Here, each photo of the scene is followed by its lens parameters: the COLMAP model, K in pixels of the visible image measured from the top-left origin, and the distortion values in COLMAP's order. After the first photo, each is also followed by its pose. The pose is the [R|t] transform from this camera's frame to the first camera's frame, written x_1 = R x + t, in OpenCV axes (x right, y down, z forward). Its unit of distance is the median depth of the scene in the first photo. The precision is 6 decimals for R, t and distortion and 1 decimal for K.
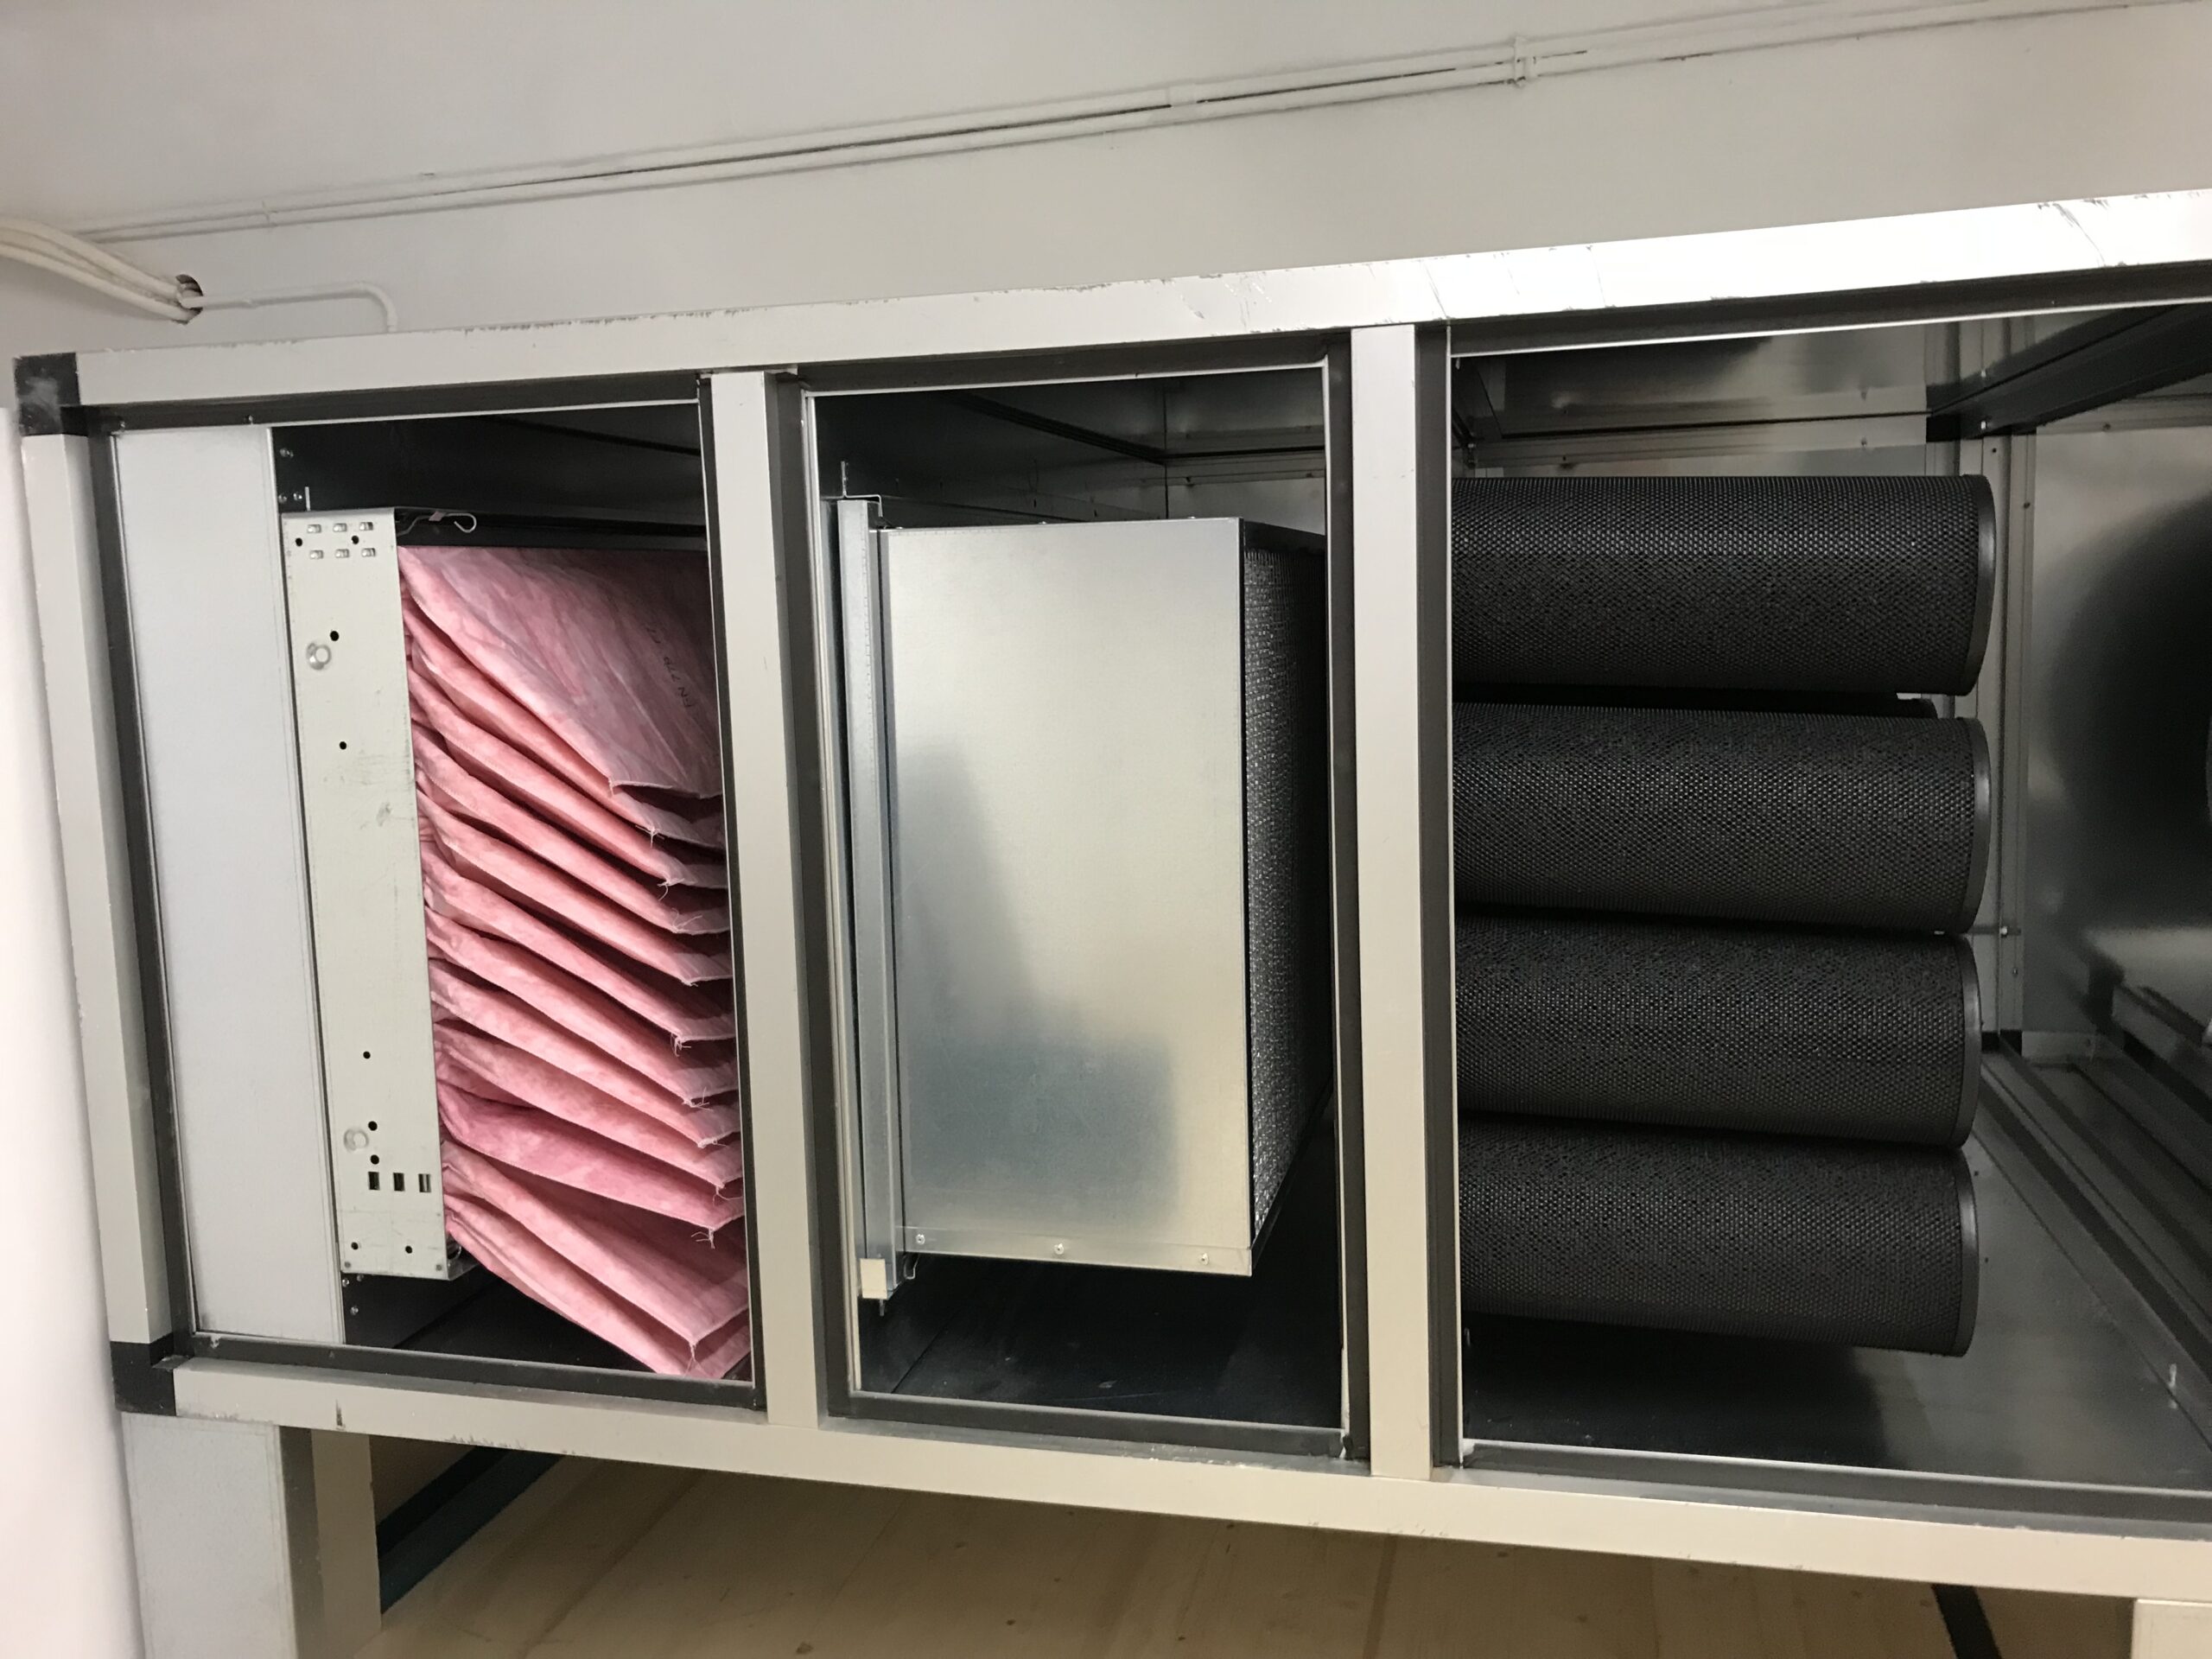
lens RADIAL K [[1776.3, 0, 1097.7], [0, 1776.3, 833.6], [0, 0, 1]] dist [0.030122, -0.023169]
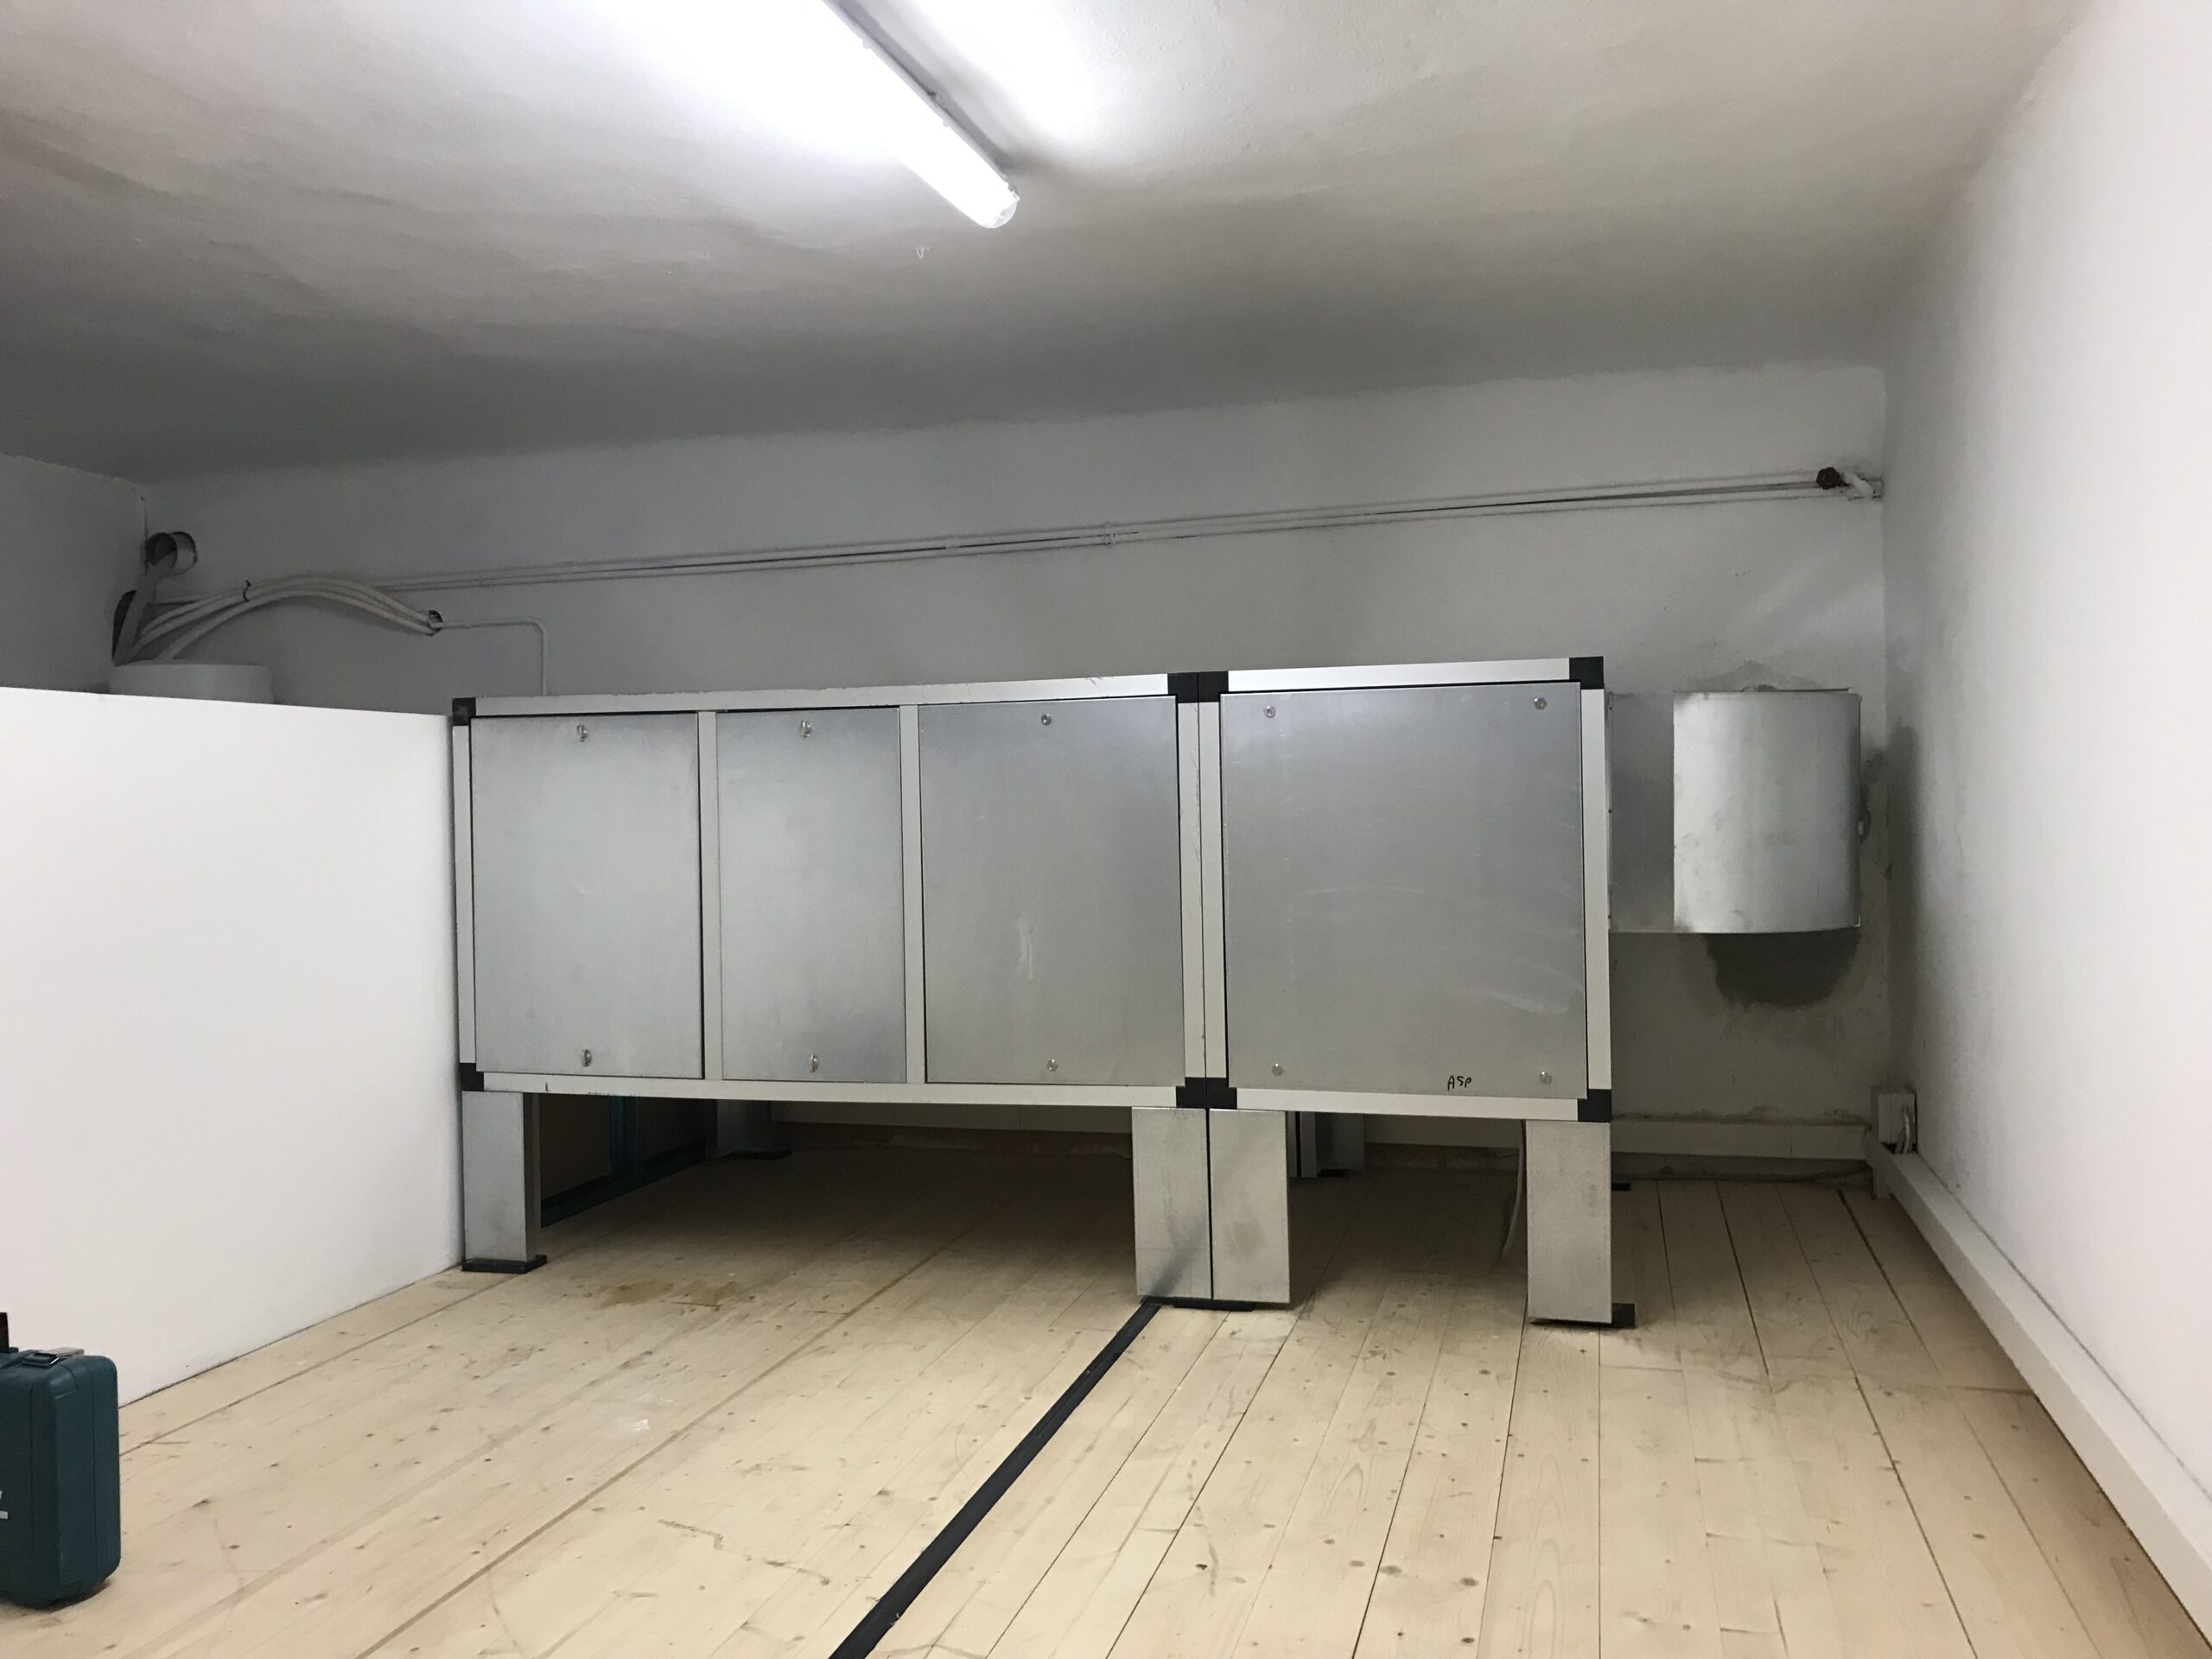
lens RADIAL K [[1776.3, 0, 1099.7], [0, 1776.3, 825.7], [0, 0, 1]] dist [0.030122, -0.023169]
pose [[0.999806, 0.014442, -0.013370, 0.453546], [-0.015869, 0.993397, -0.113624, 0.235734], [0.011641, 0.113815, 0.993434, -1.756573]]
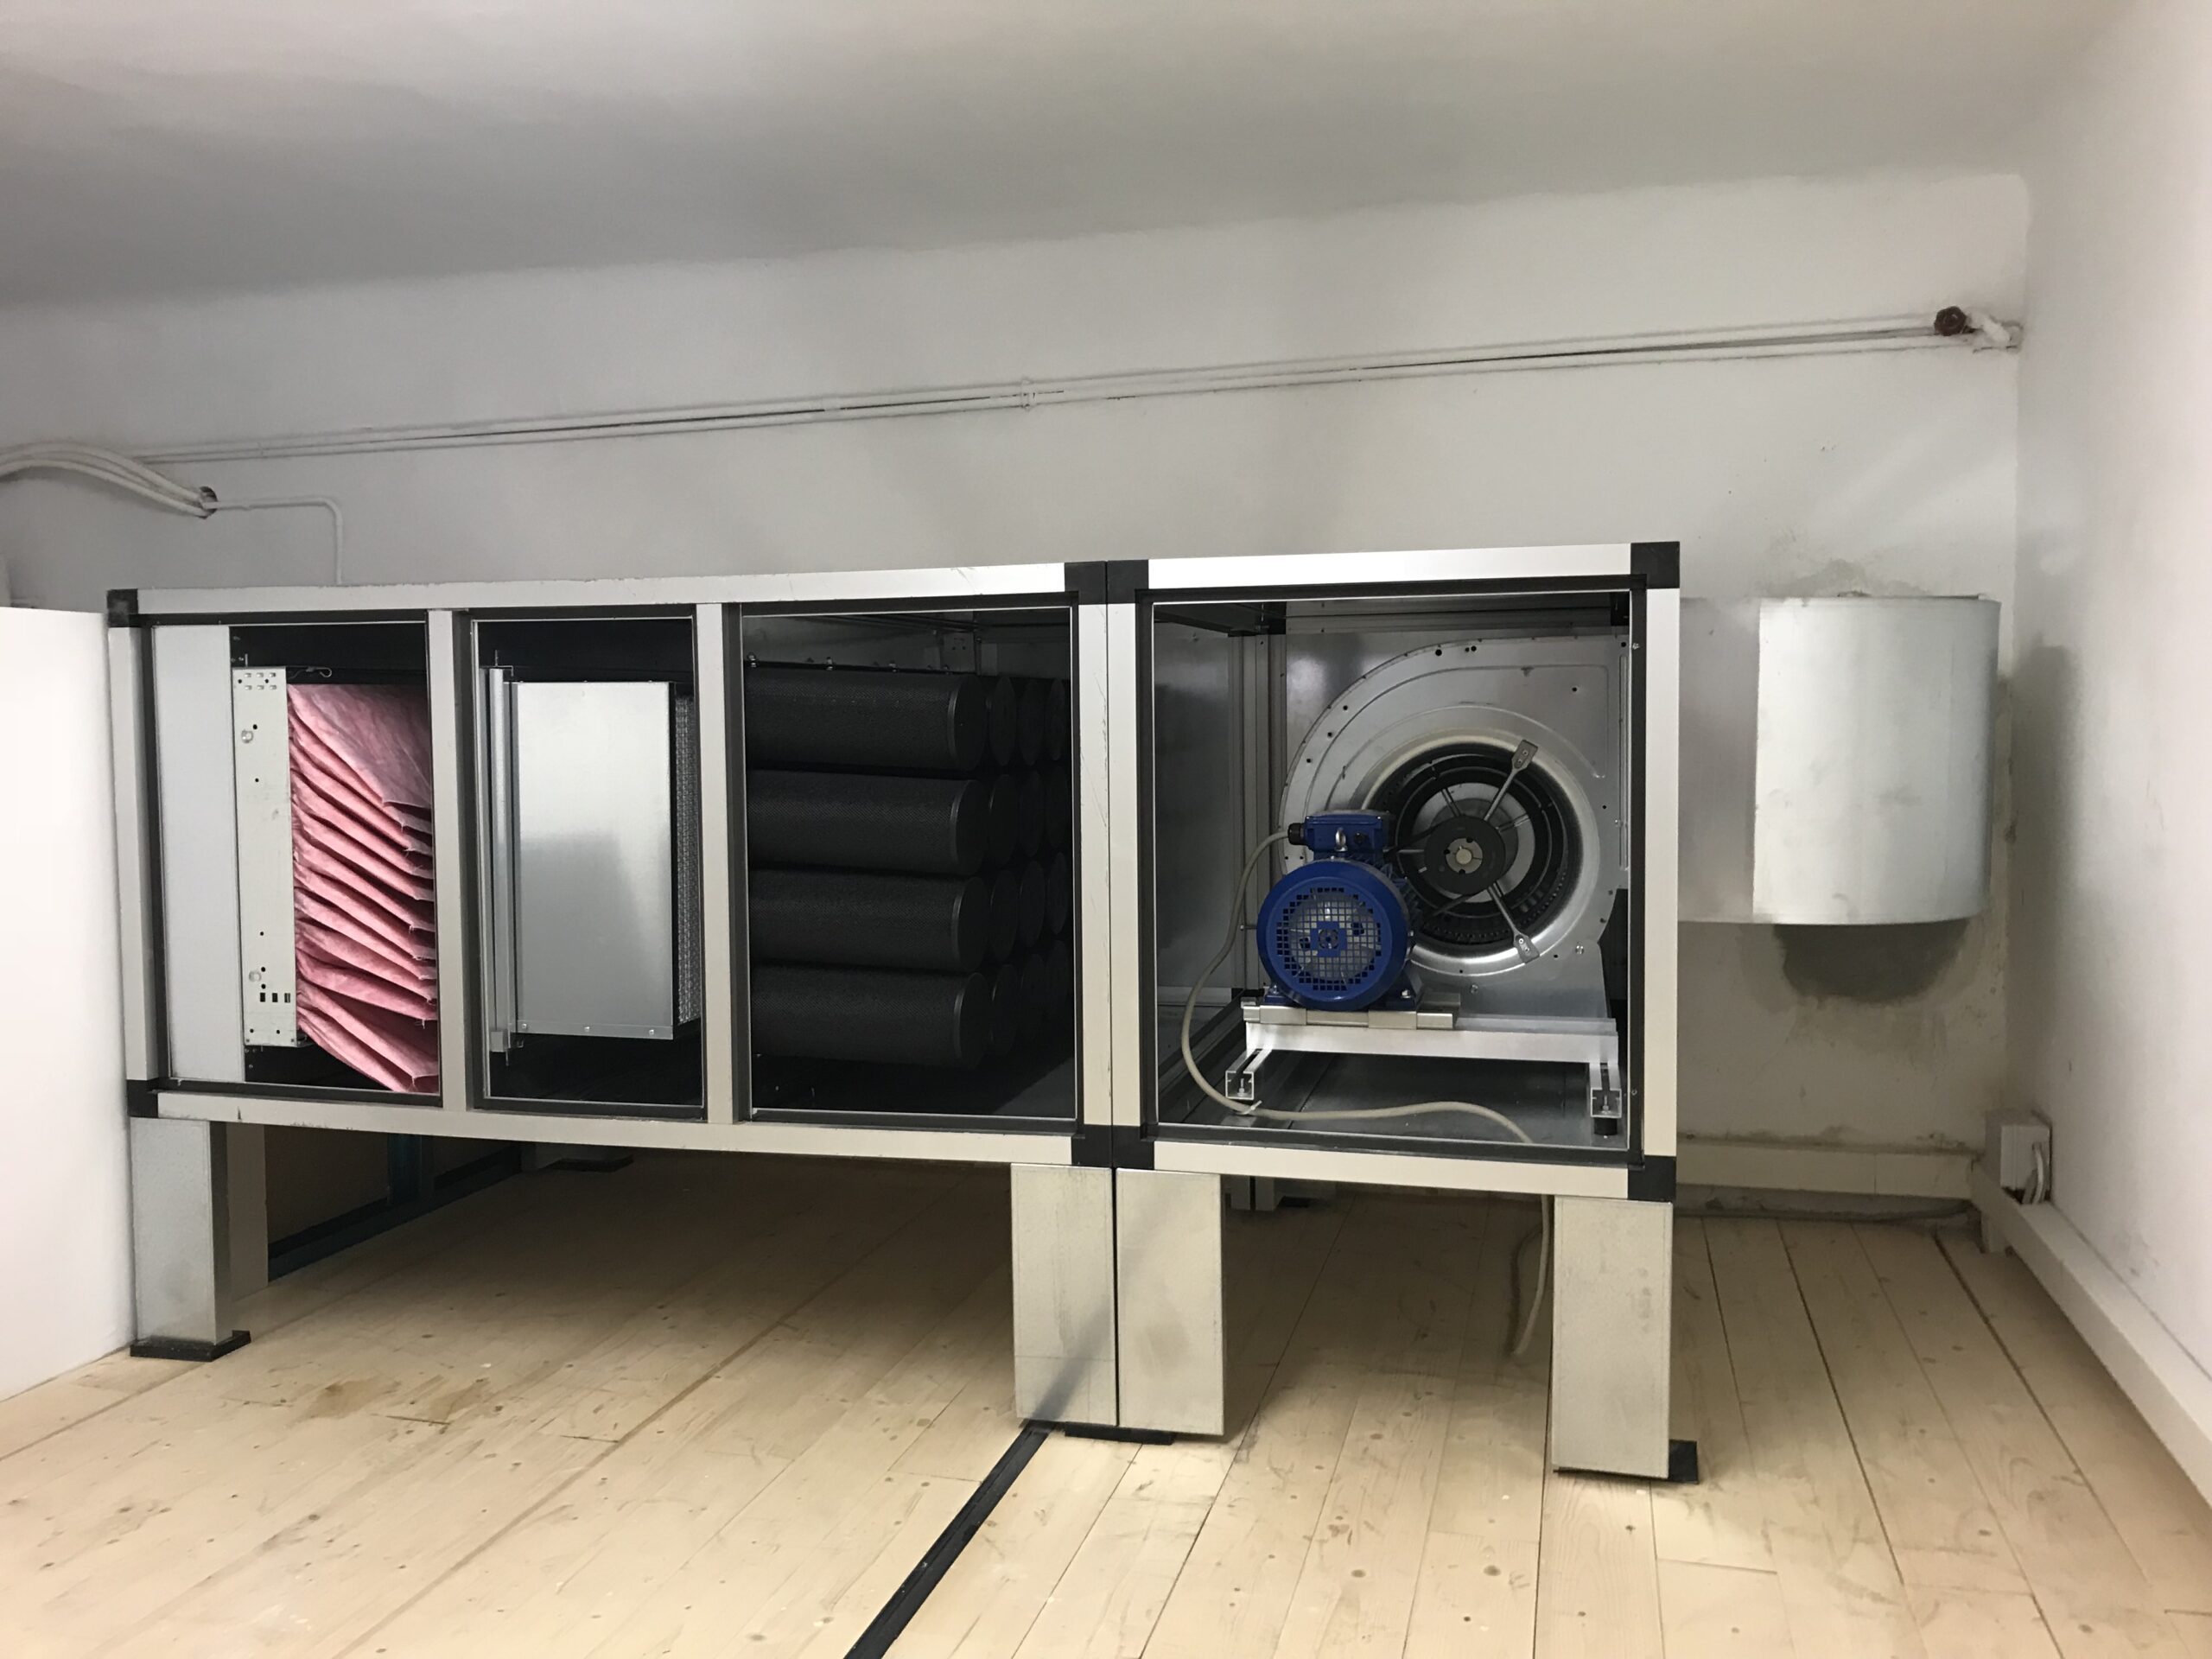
lens RADIAL K [[1776.3, 0, 1095.1], [0, 1776.3, 841.6], [0, 0, 1]] dist [0.030122, -0.023169]
pose [[0.999682, 0.023523, -0.009099, 0.567768], [-0.024004, 0.998087, -0.056972, 0.116013], [0.007741, 0.057172, 0.998334, -1.050330]]
